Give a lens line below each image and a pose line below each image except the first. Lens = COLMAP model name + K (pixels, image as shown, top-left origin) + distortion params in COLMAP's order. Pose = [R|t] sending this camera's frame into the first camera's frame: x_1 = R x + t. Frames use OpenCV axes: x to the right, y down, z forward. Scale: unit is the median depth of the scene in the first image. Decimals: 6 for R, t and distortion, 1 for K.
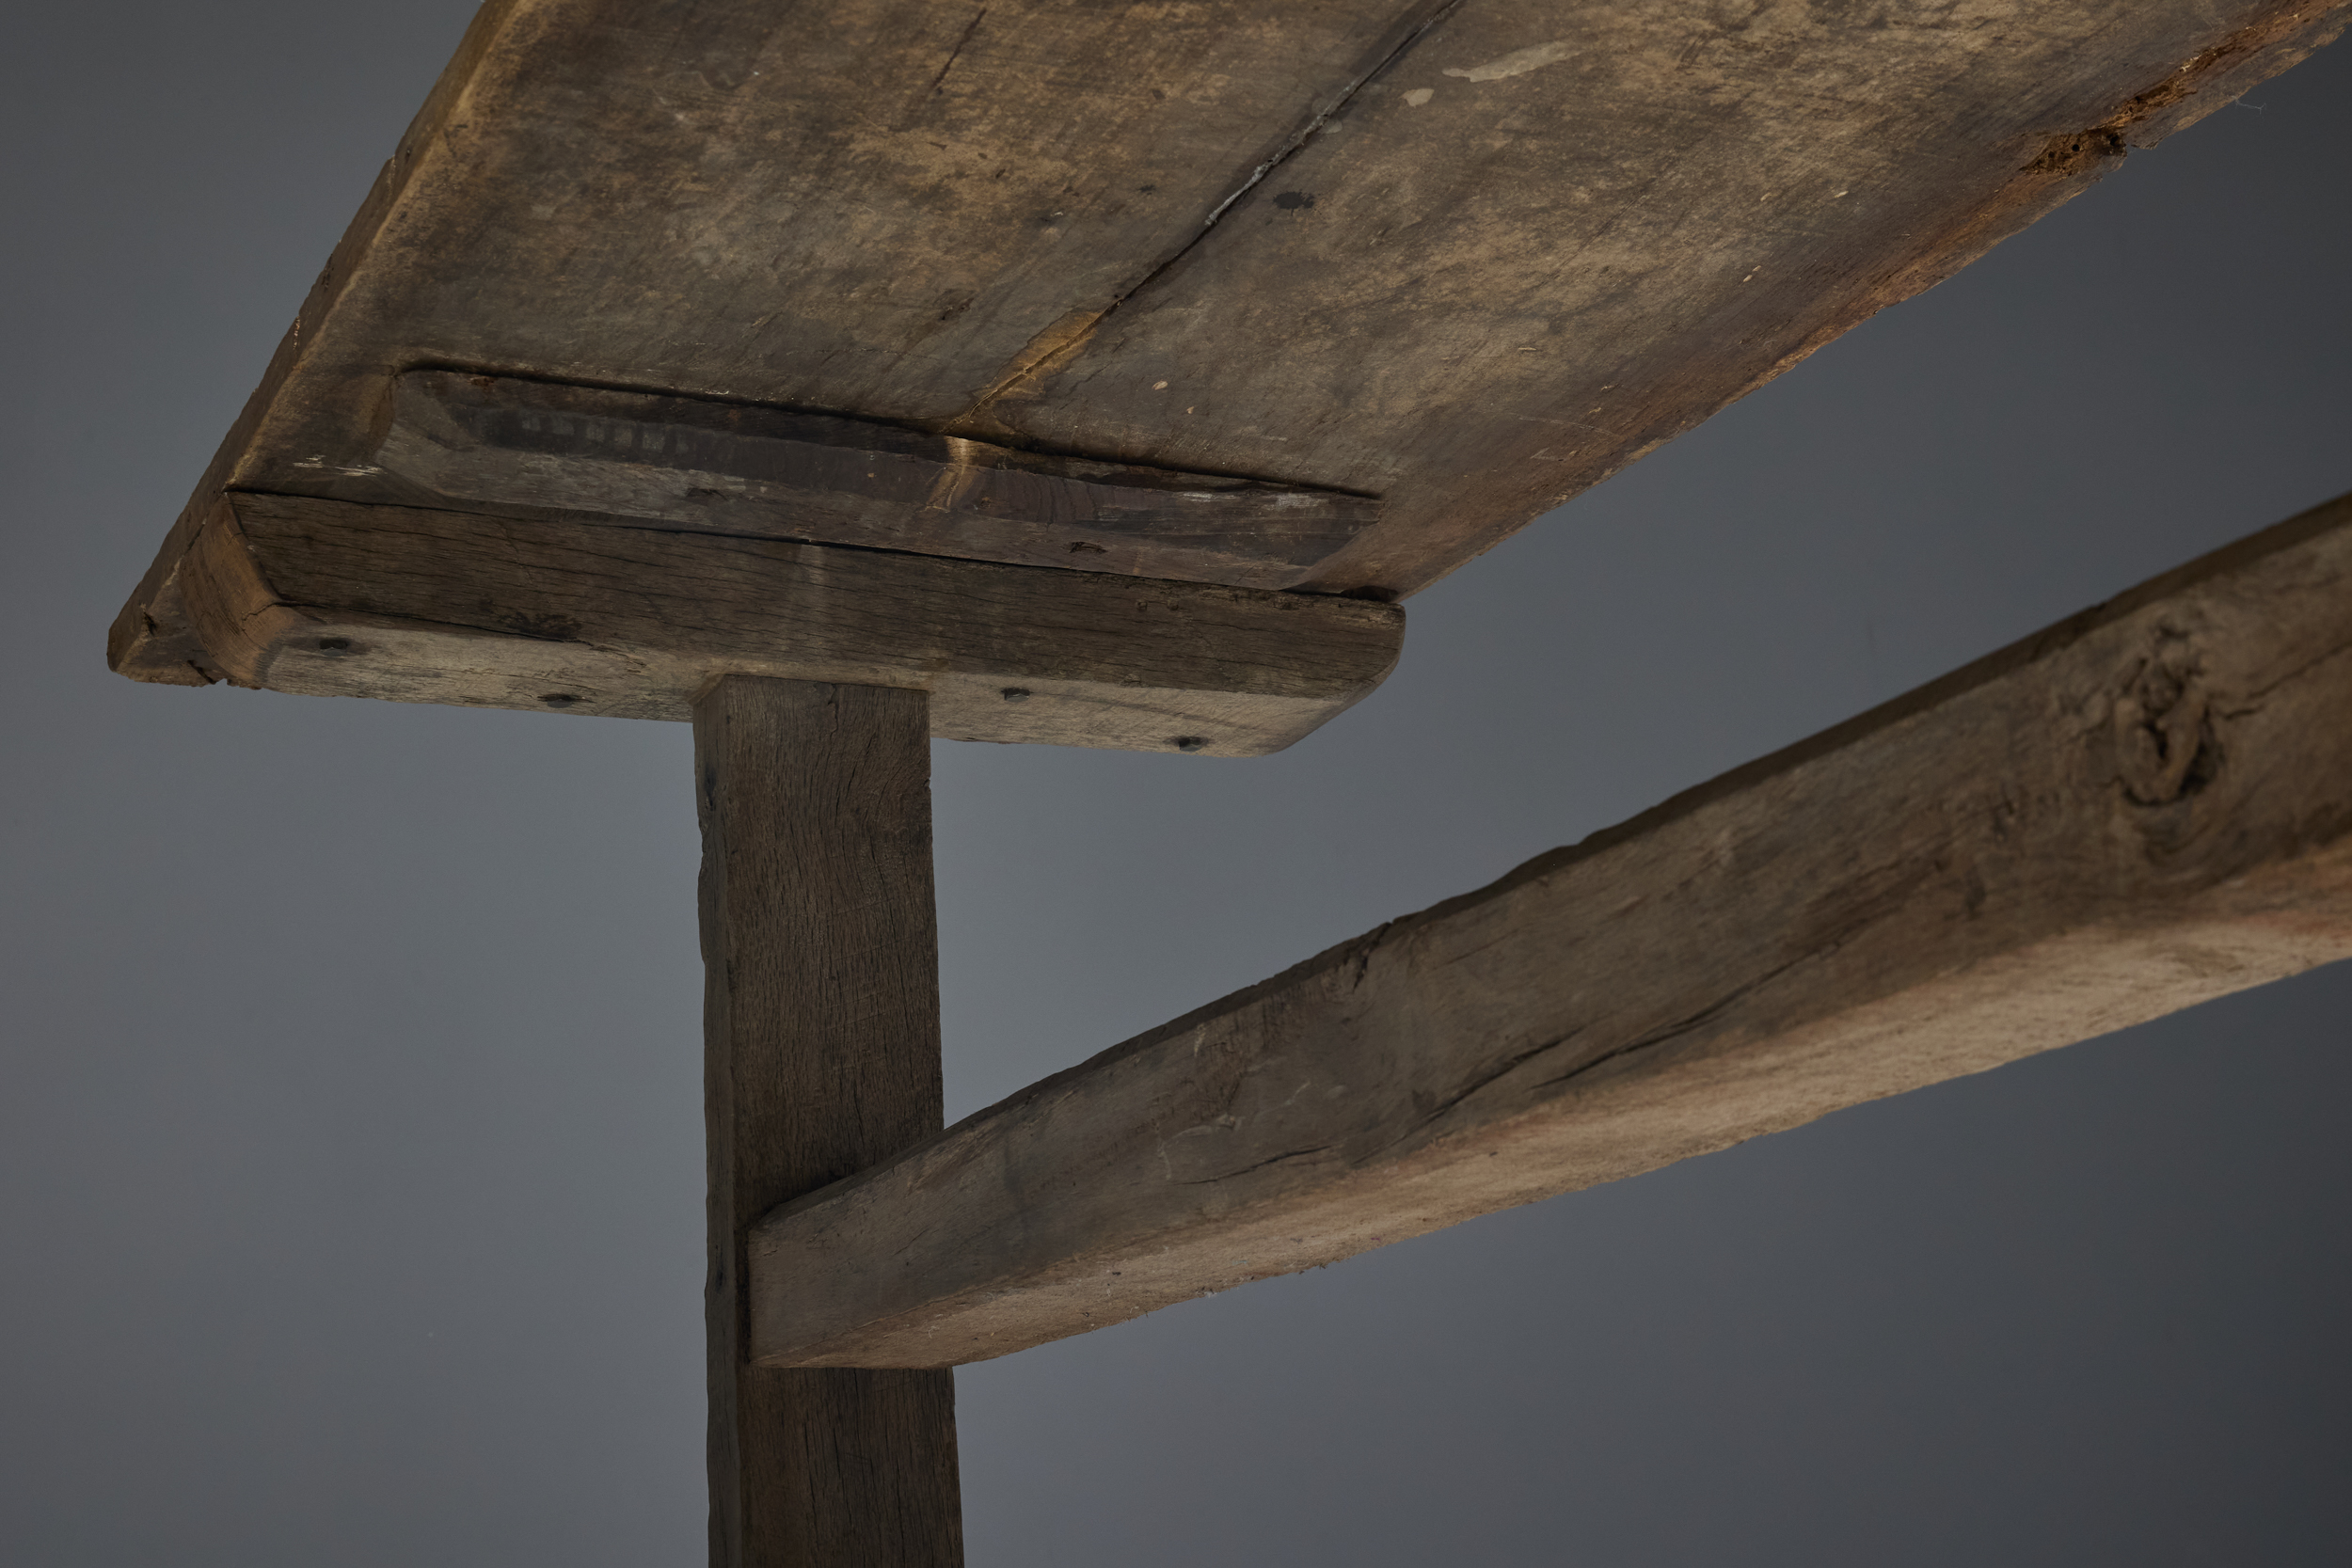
lens RADIAL K [[3467.5, 0, 1176.0], [0, 3467.5, 784.0], [0, 0, 1]] dist [-0.049511, -0.084928]
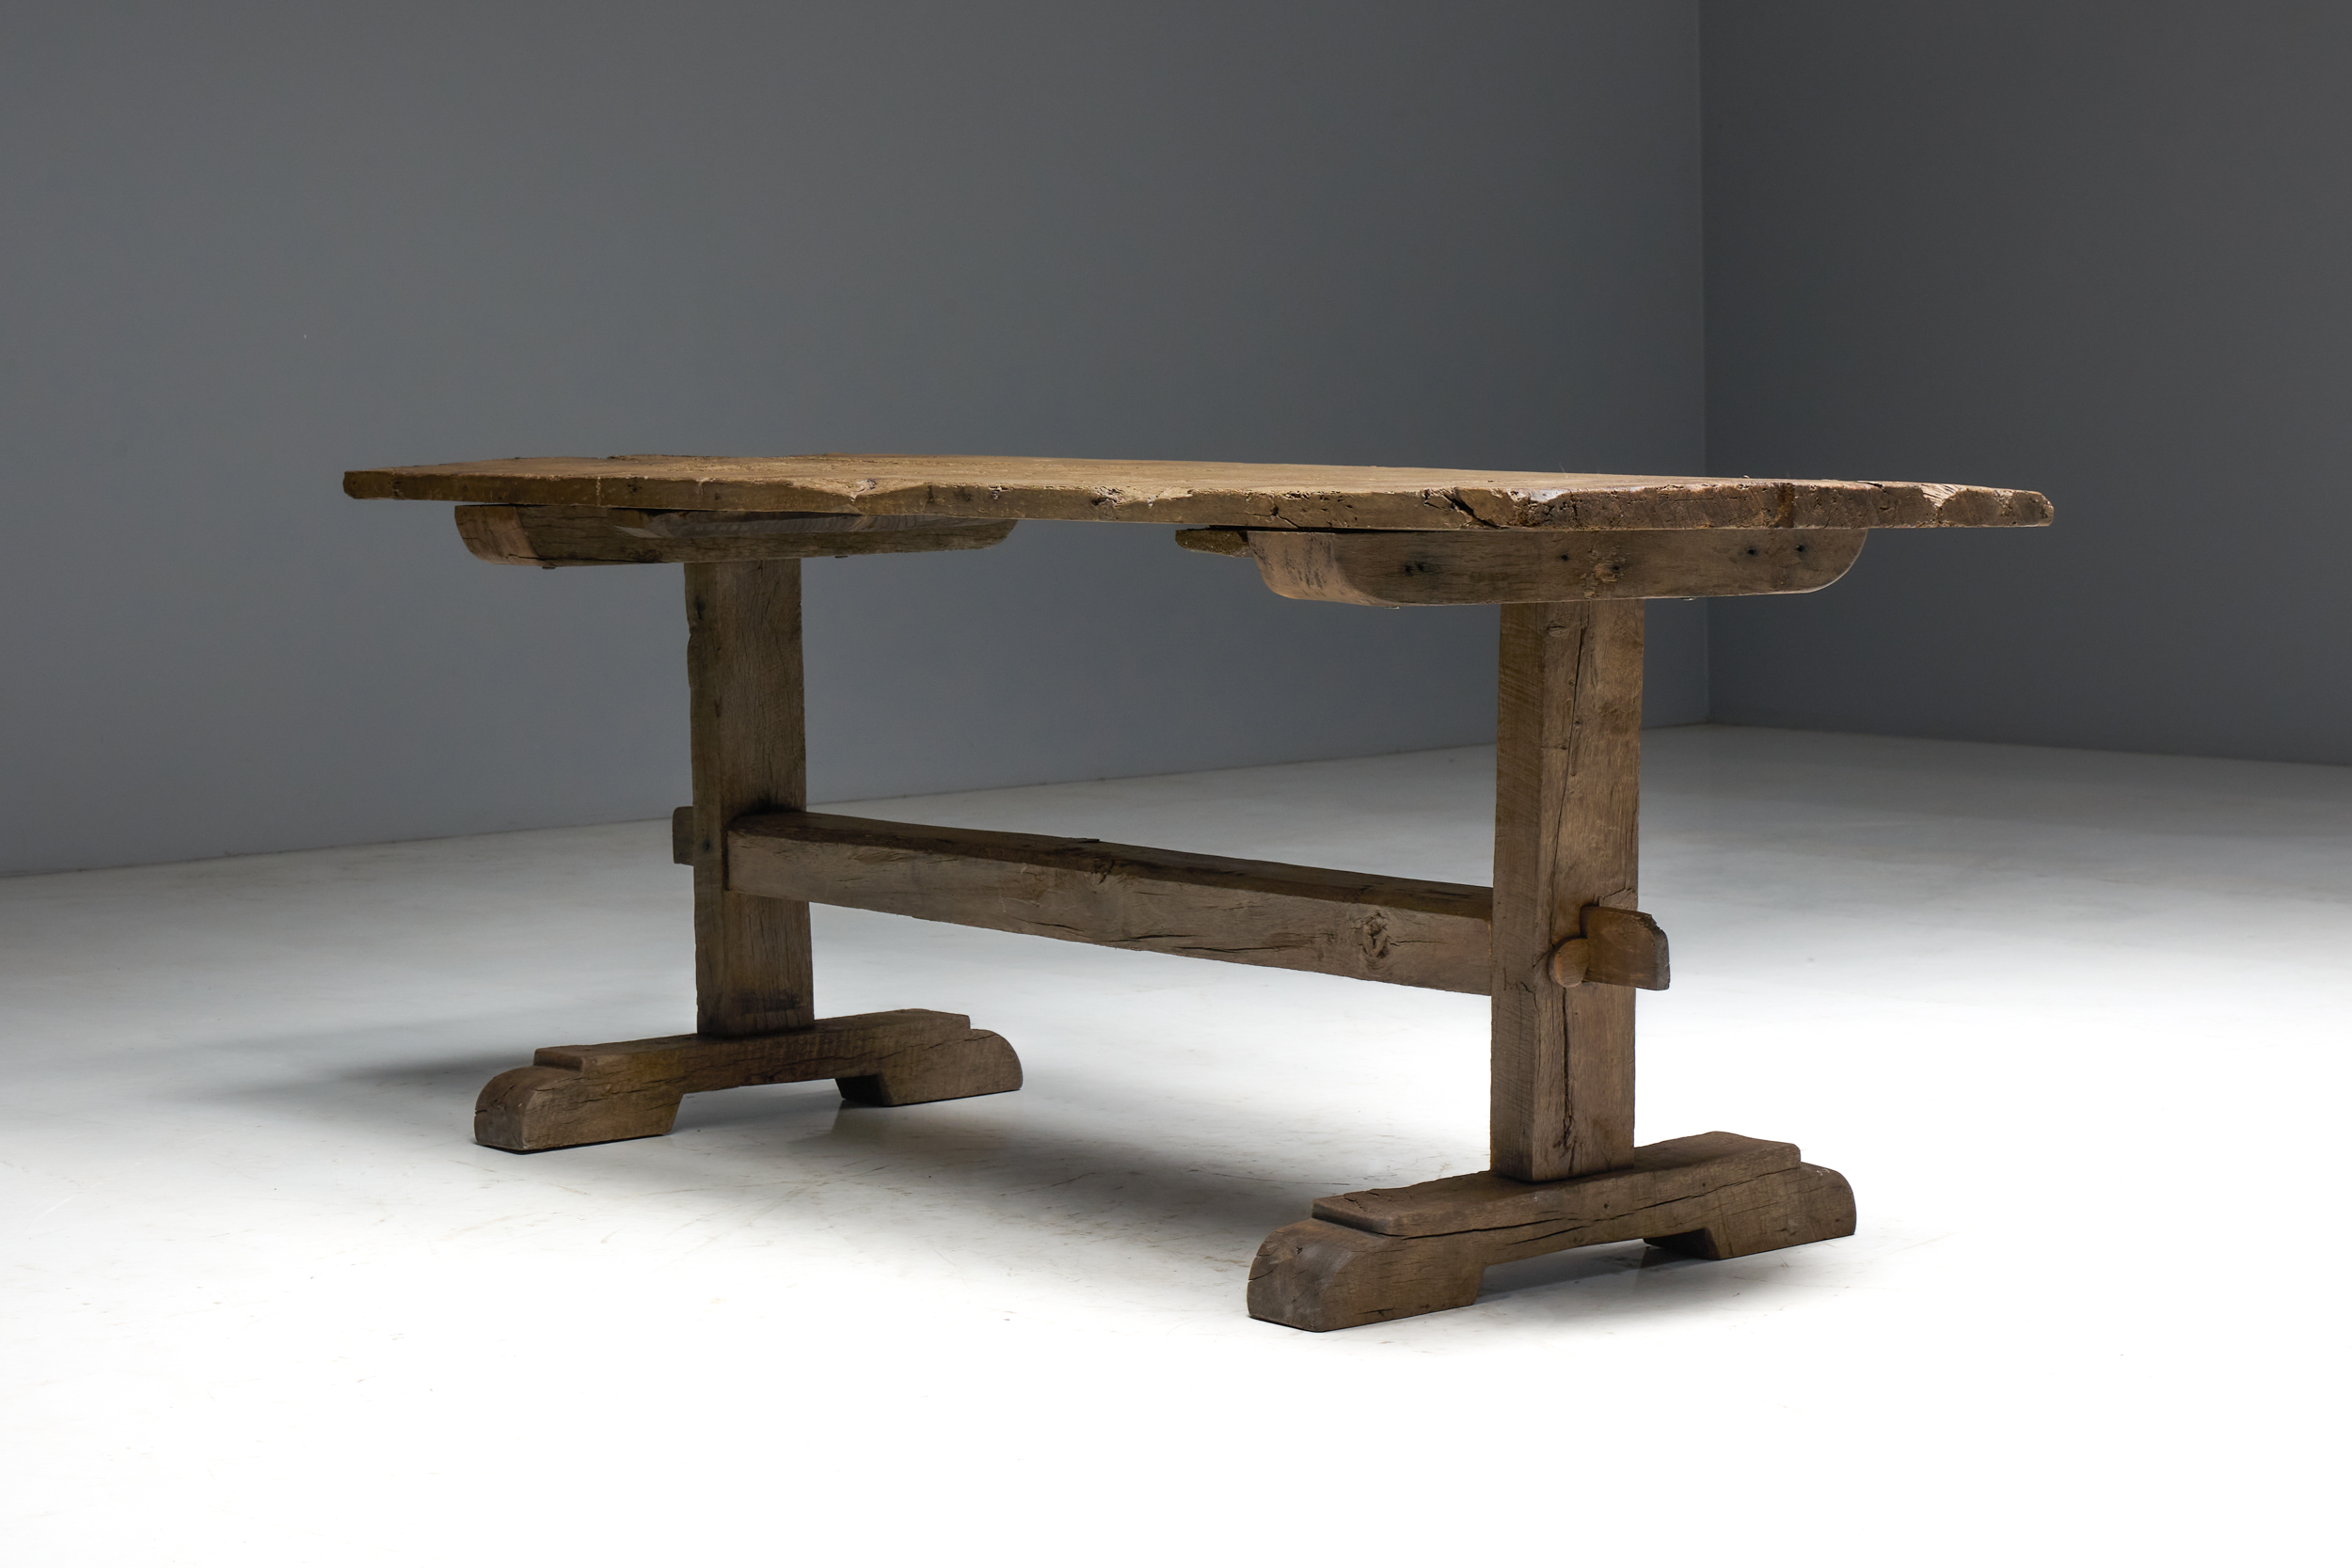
lens RADIAL K [[4887.2, 0, 1176.0], [0, 4887.2, 784.0], [0, 0, 1]] dist [0.001165, -0.044790]
pose [[0.967811, 0.014704, 0.251247, -1.145227], [-0.097995, 0.941526, 0.322375, -1.681582], [-0.231815, -0.336619, 0.912661, -3.404293]]
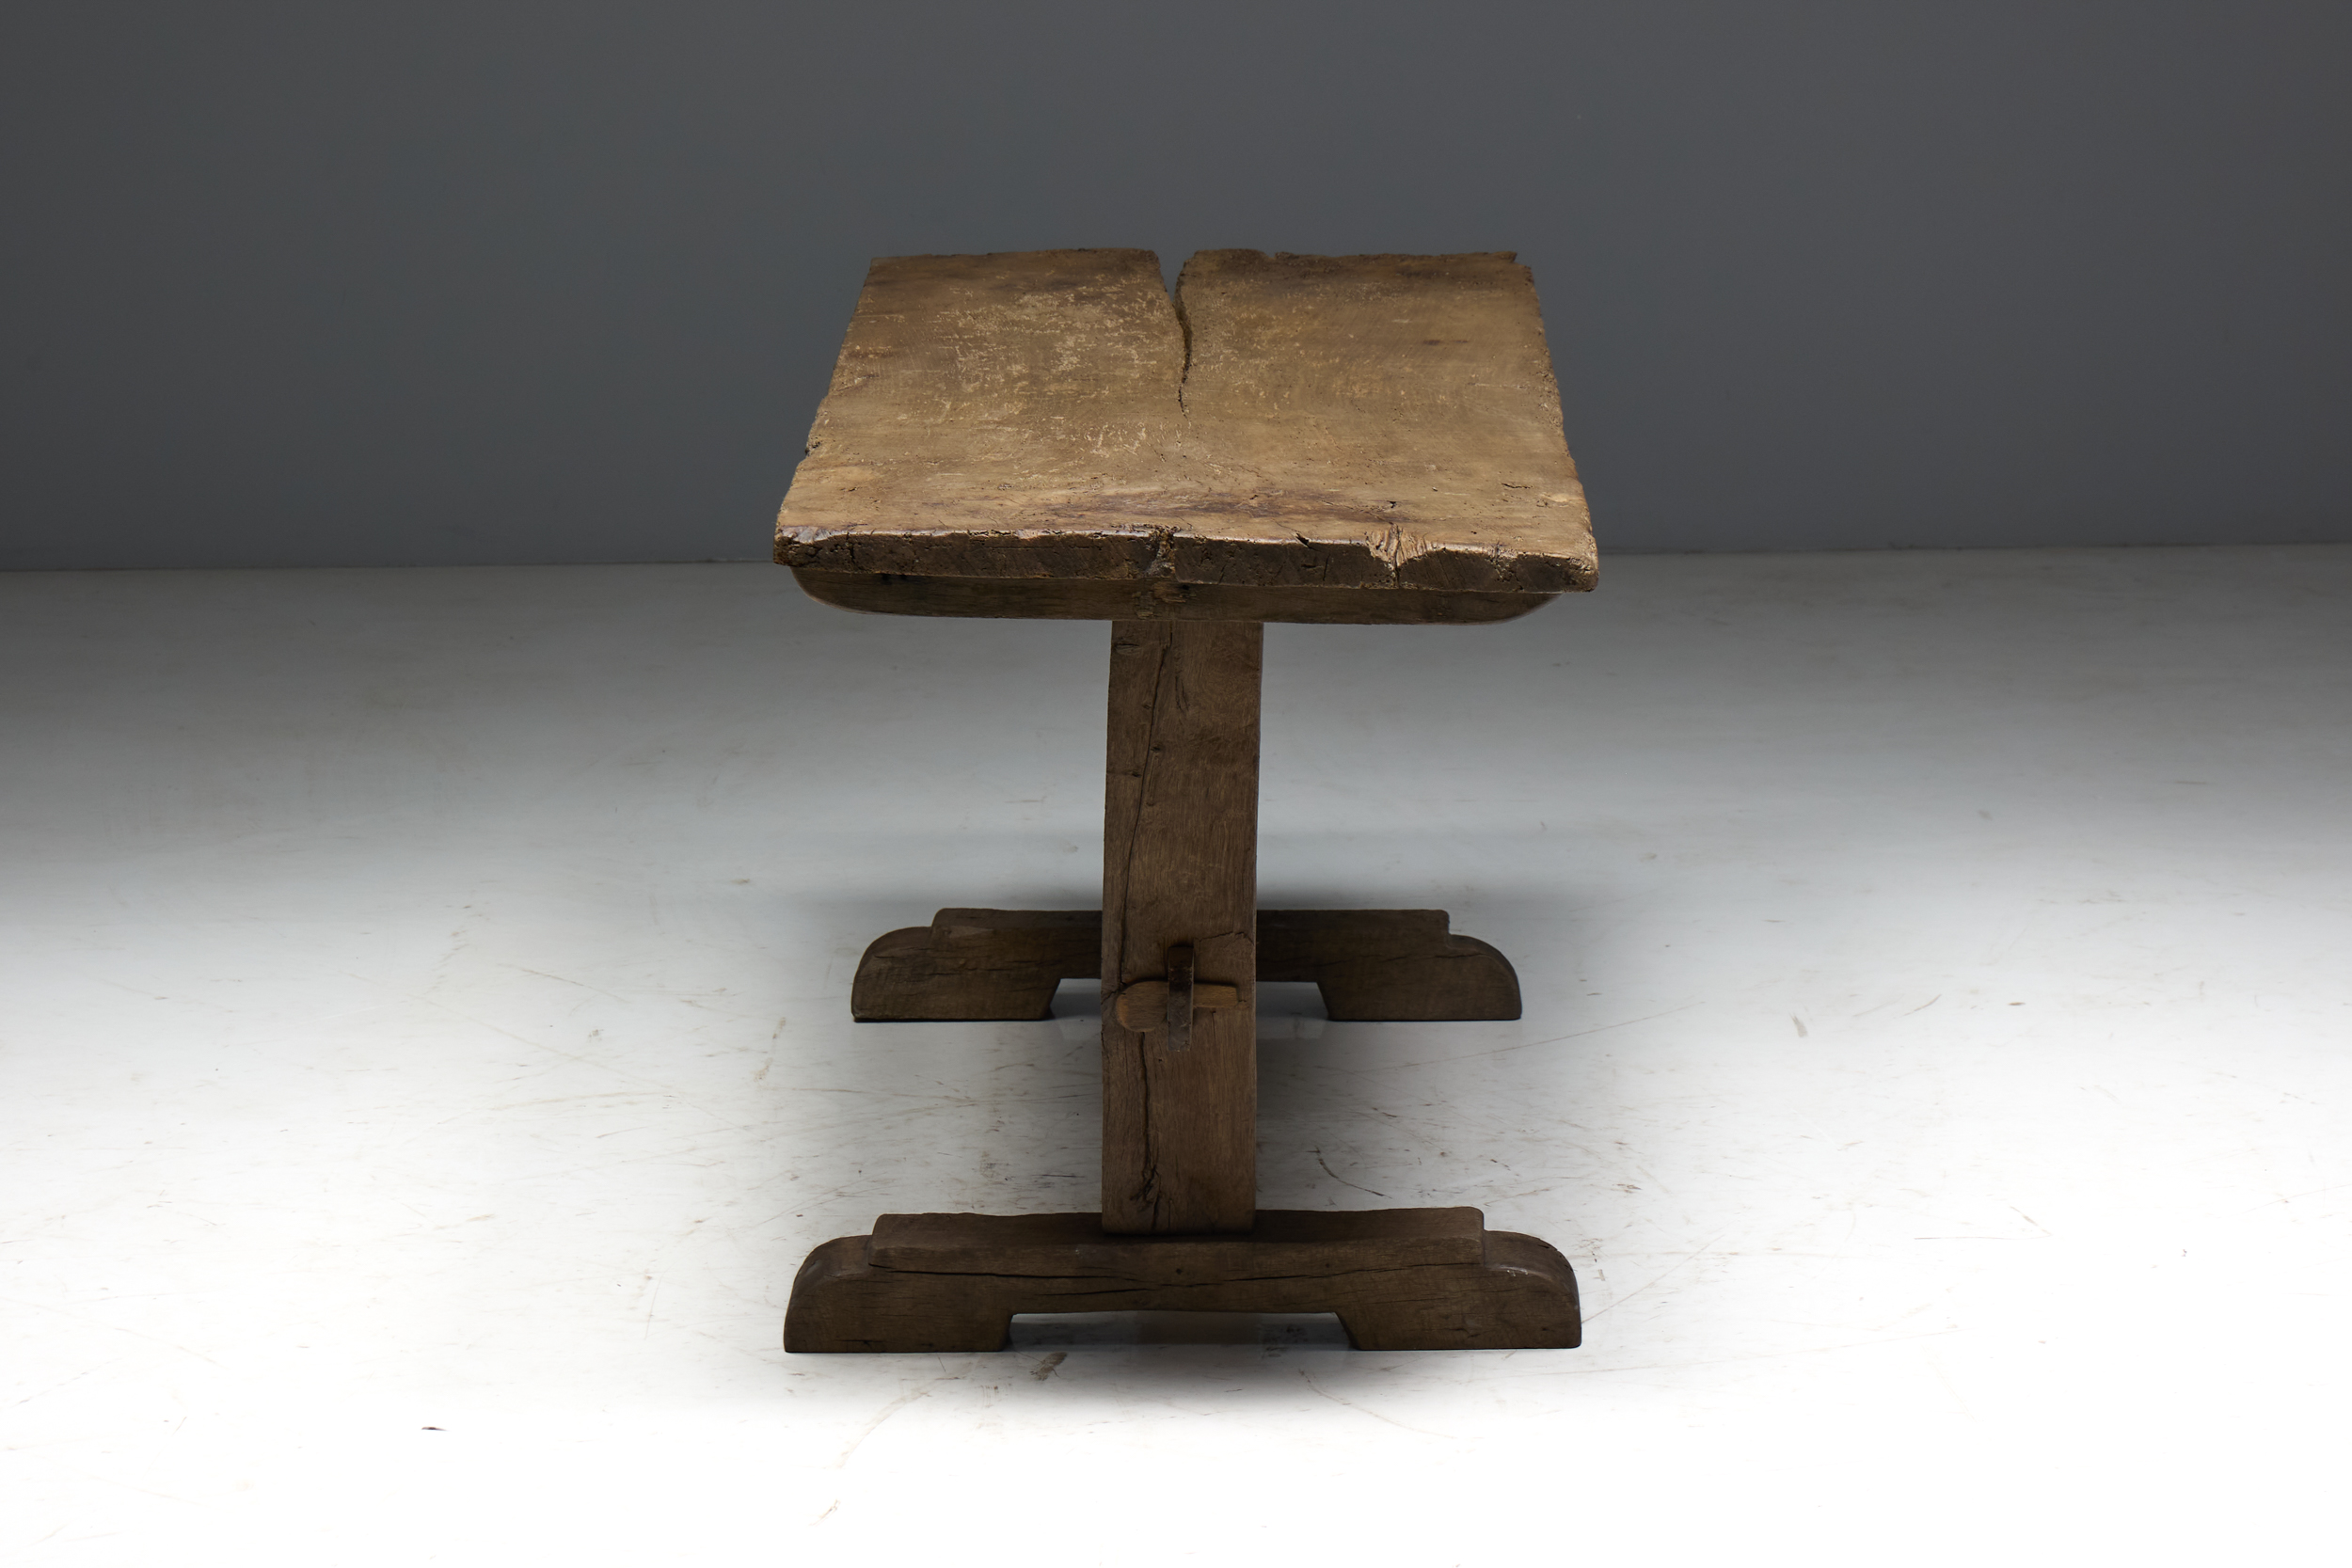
lens RADIAL K [[7705.1, 0, 1176.0], [0, 7705.1, 784.0], [0, 0, 1]] dist [0.034393, -0.177656]
pose [[0.909978, 0.121724, -0.396388, 3.045950], [0.064625, 0.902629, 0.425540, -3.099319], [0.409590, -0.412848, 0.813506, -4.700688]]
